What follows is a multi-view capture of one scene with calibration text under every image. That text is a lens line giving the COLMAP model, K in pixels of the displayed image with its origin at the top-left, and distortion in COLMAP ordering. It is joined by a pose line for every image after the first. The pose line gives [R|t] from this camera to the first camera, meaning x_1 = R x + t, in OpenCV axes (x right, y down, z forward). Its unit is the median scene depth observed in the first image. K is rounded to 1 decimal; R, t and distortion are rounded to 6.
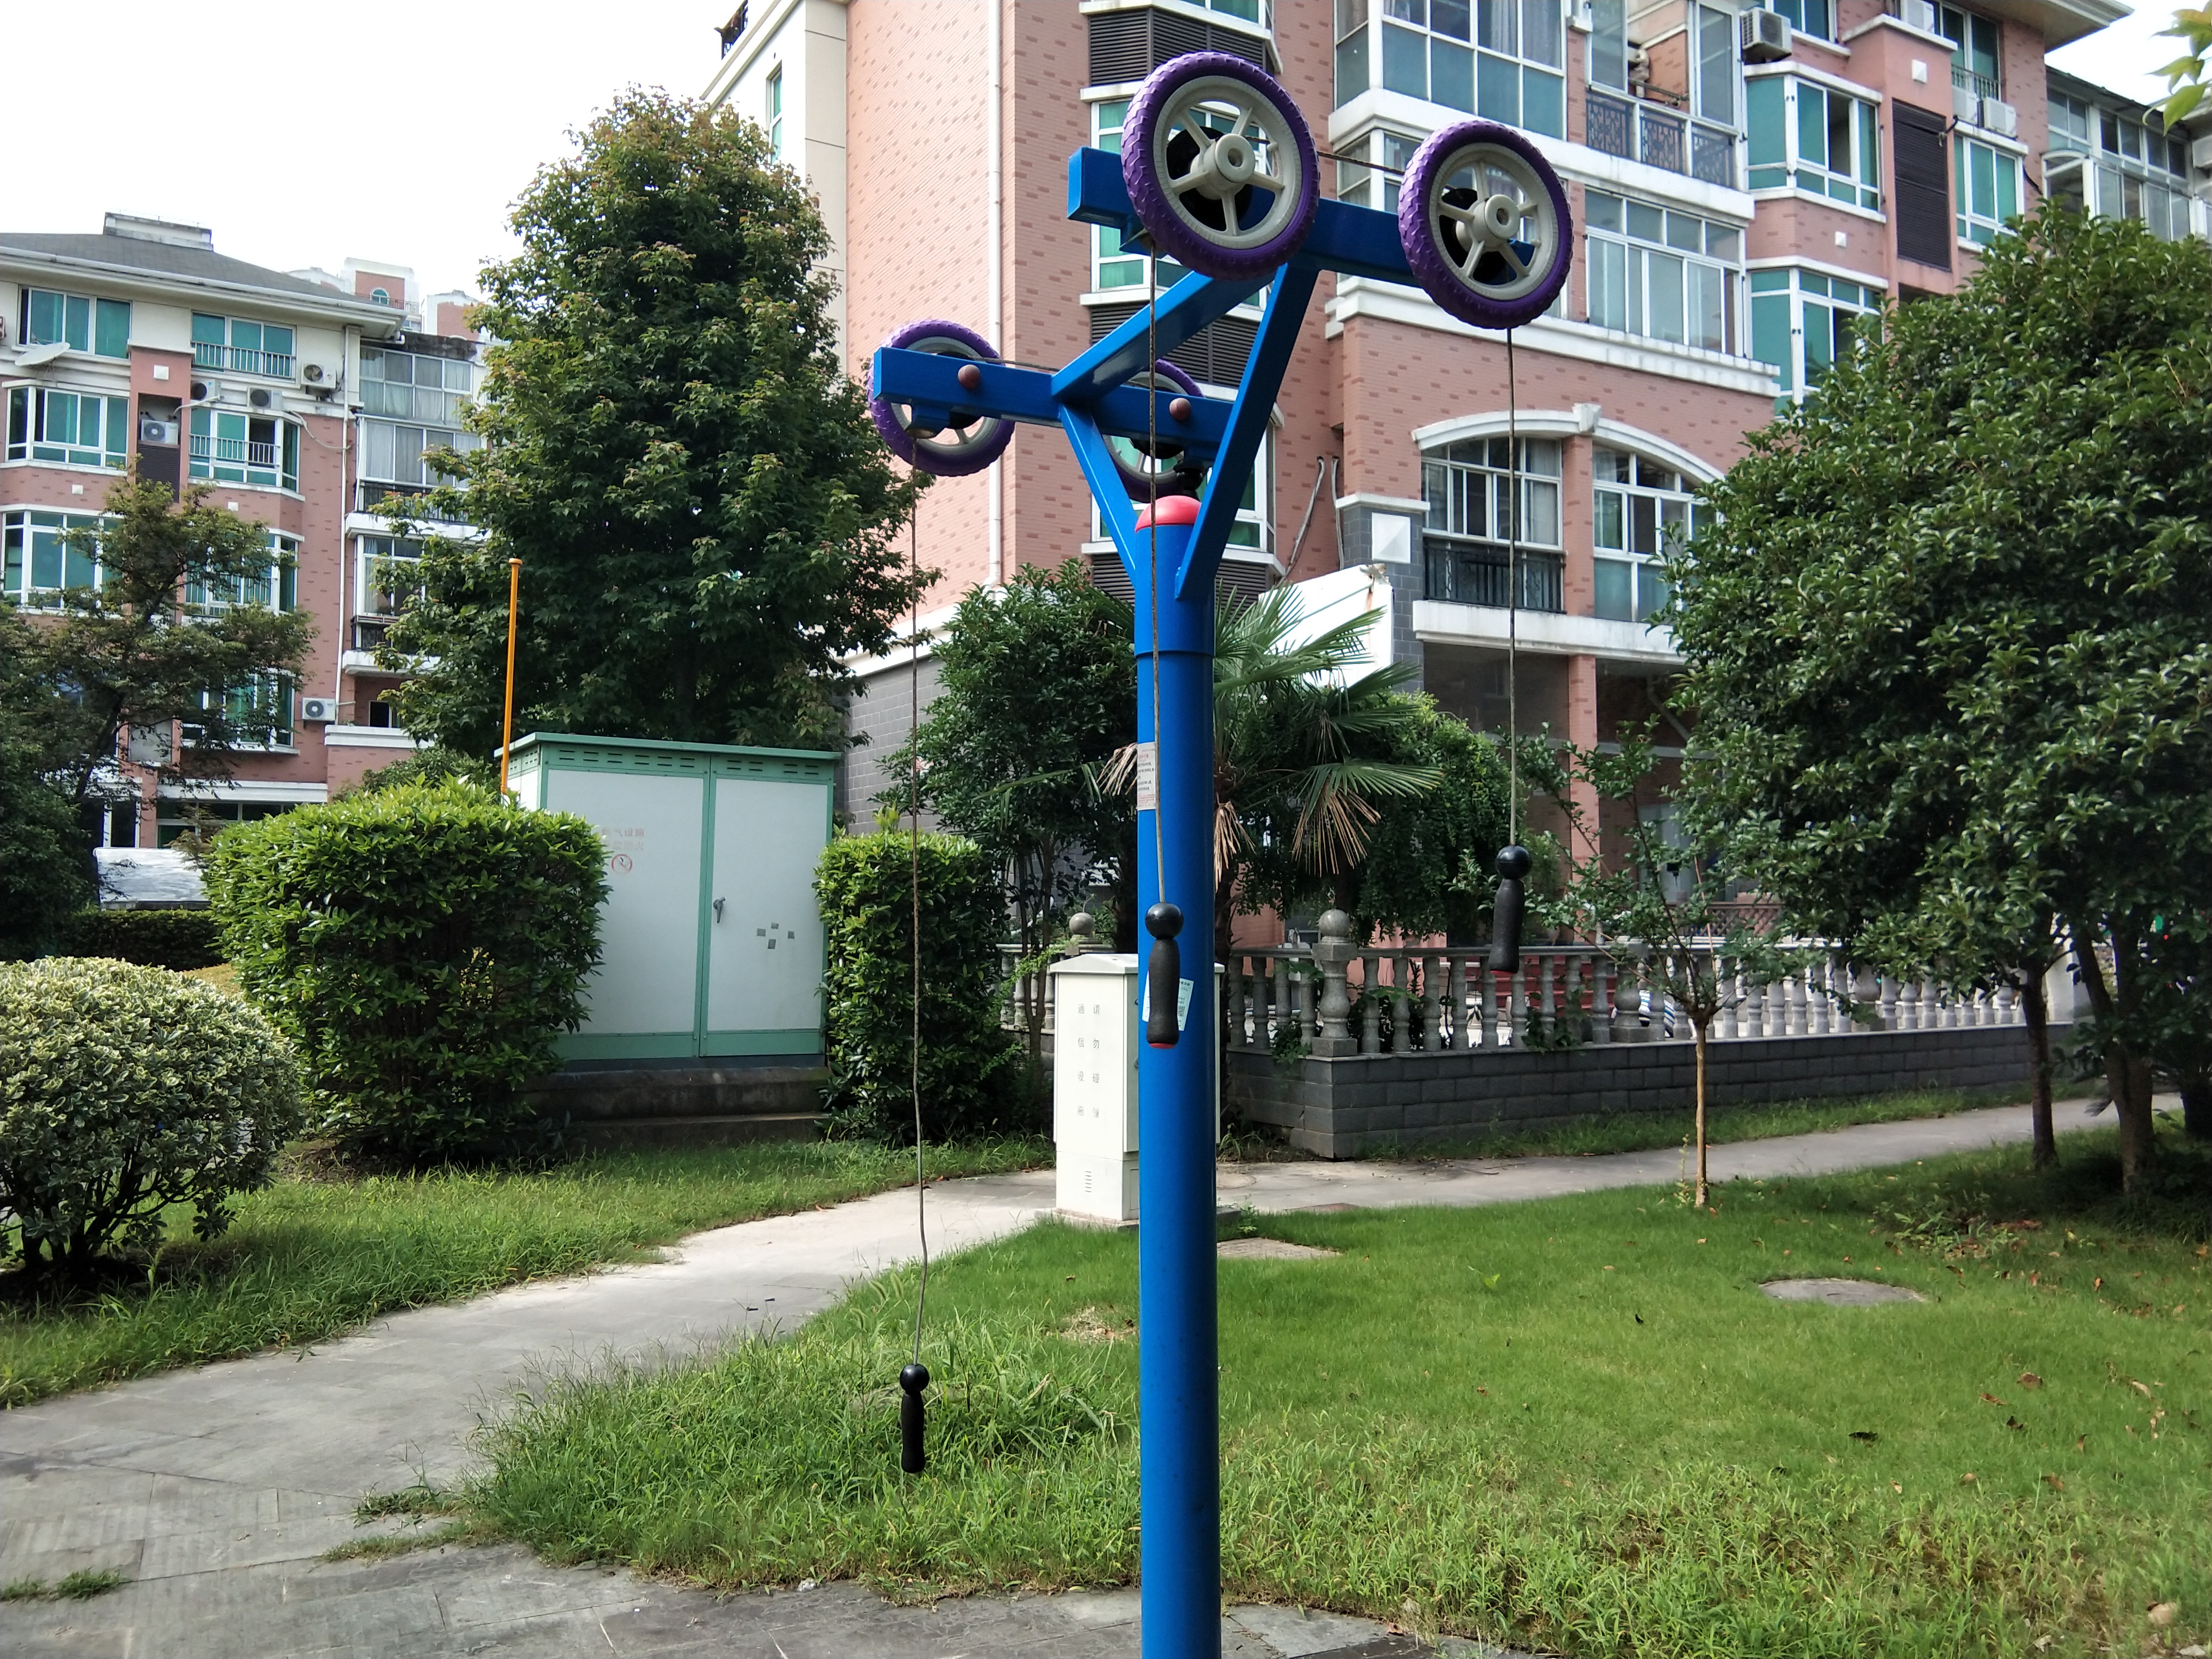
lens RADIAL K [[1712.7, 0, 1106.0], [0, 1712.7, 829.5], [0, 0, 1]] dist [0.097987, -0.151191]
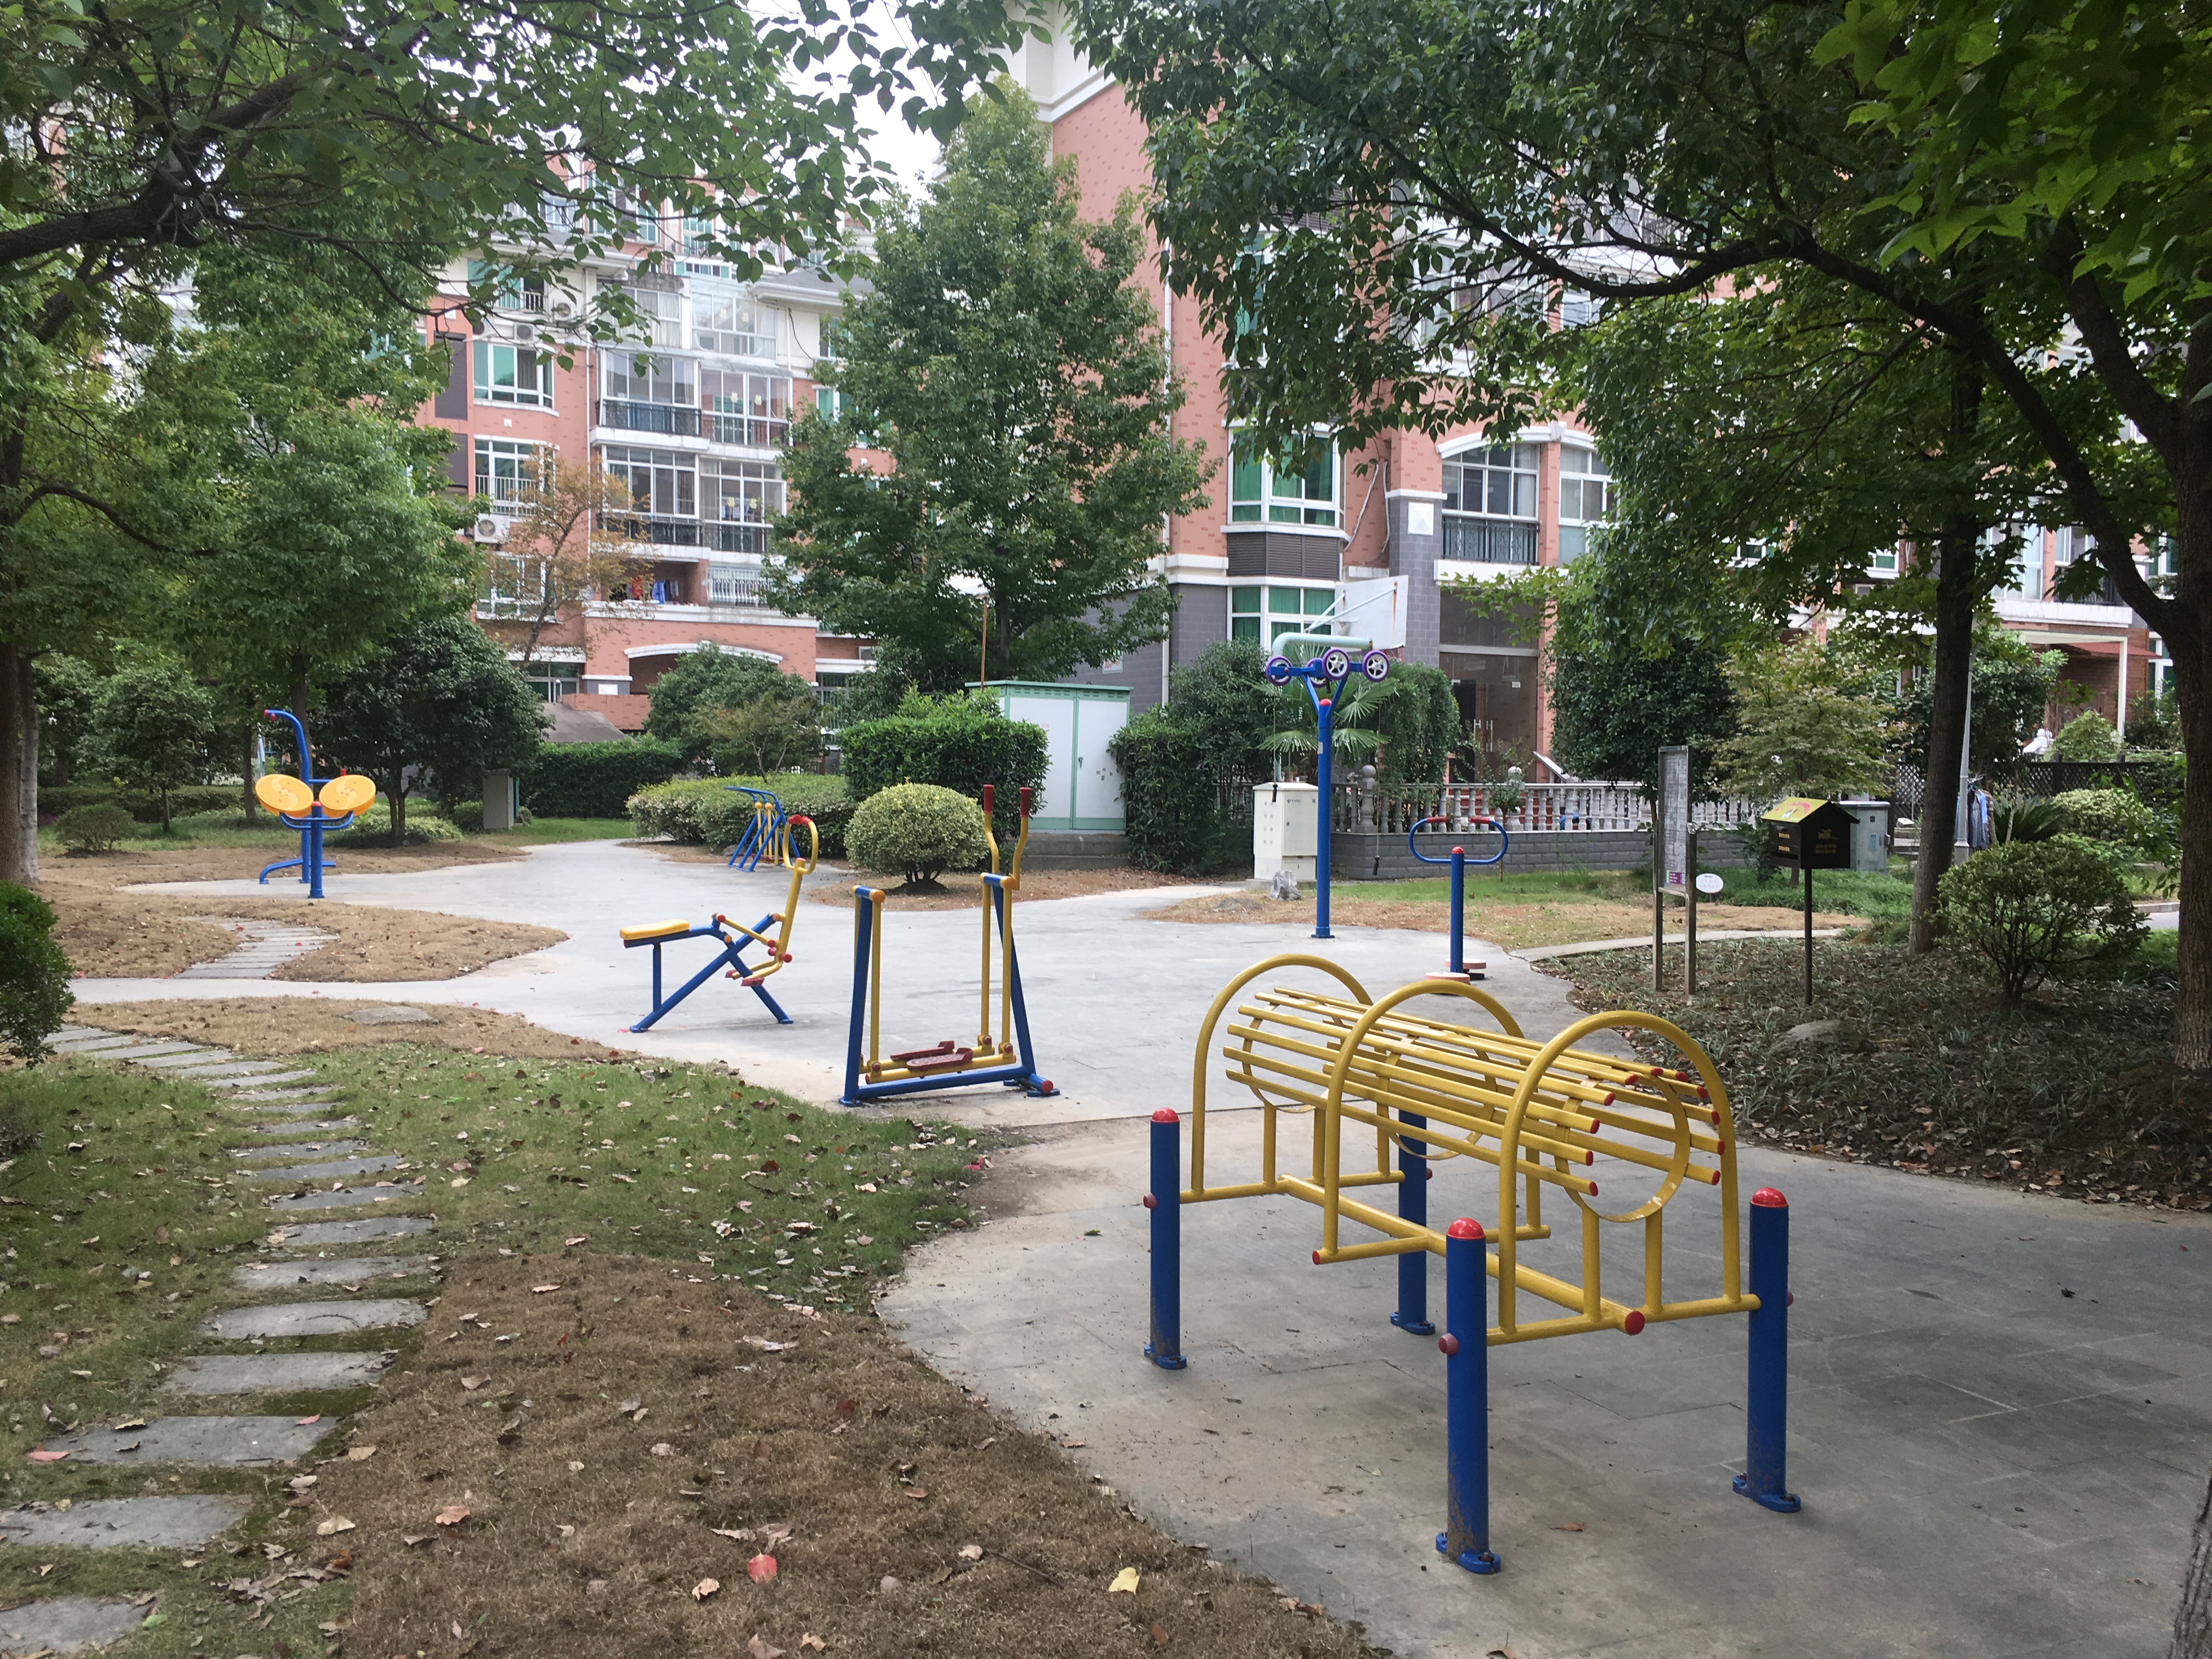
lens RADIAL K [[1890.6, 0, 1106.0], [0, 1890.6, 829.5], [0, 0, 1]] dist [0.000369, 0.000803]
pose [[0.999556, 0.009549, -0.028216, -0.063519], [-0.006918, 0.995745, 0.091894, -0.044011], [0.028974, -0.091659, 0.995369, -0.693481]]
